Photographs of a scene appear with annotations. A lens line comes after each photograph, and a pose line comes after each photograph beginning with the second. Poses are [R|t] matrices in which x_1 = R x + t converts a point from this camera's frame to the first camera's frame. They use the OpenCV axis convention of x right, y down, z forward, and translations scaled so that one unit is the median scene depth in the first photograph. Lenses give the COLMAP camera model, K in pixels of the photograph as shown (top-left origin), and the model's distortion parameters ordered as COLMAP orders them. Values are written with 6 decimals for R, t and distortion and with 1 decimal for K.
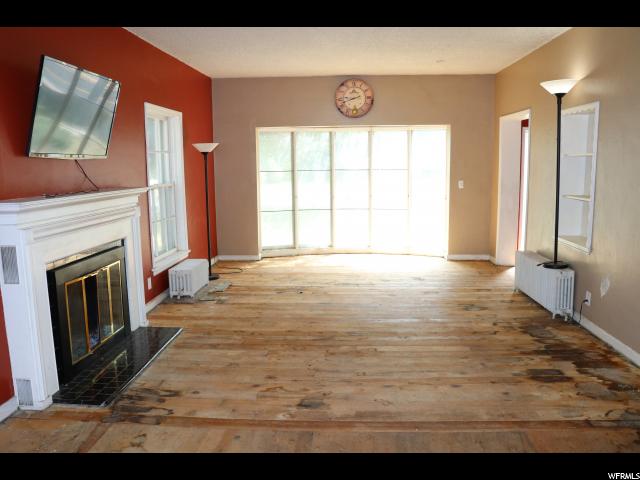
lens RADIAL K [[526.4, 0, 317.3], [0, 526.4, 243.5], [0, 0, 1]] dist [-0.177114, 0.162030]
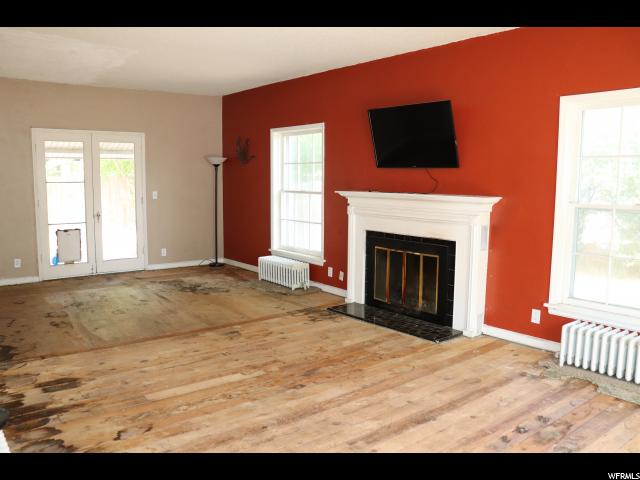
lens RADIAL K [[526.4, 0, 317.3], [0, 526.4, 243.5], [0, 0, 1]] dist [-0.177114, 0.162030]
pose [[-0.742278, 0.092665, -0.663654, 0.578481], [-0.097413, 0.964949, 0.243688, -0.247672], [0.662974, 0.245533, -0.707234, 1.604390]]
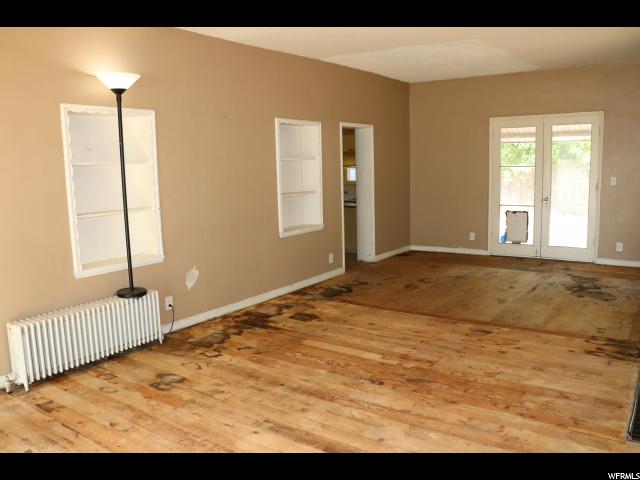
lens RADIAL K [[526.4, 0, 317.3], [0, 526.4, 243.5], [0, 0, 1]] dist [-0.177114, 0.162030]
pose [[-0.846003, -0.041982, 0.531522, -0.272779], [0.119771, 0.956454, 0.266180, -0.254334], [-0.519551, 0.288850, -0.804135, 1.688543]]
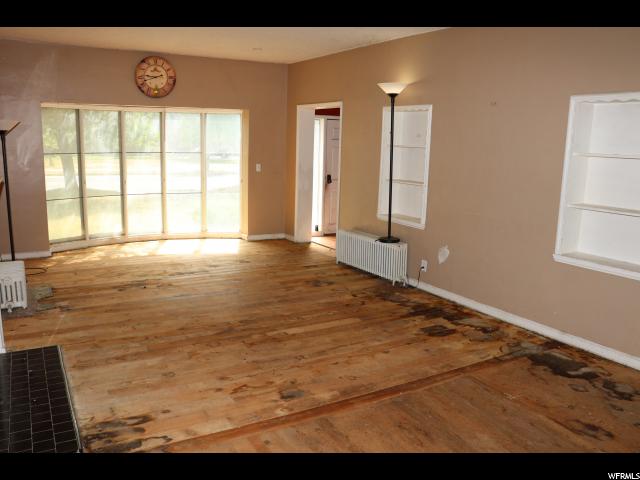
lens RADIAL K [[526.4, 0, 317.3], [0, 526.4, 243.5], [0, 0, 1]] dist [-0.177114, 0.162030]
pose [[0.831194, -0.072130, 0.551284, -0.377866], [0.047831, 0.997150, 0.058351, -0.031036], [-0.553922, -0.022132, 0.832274, 0.097483]]
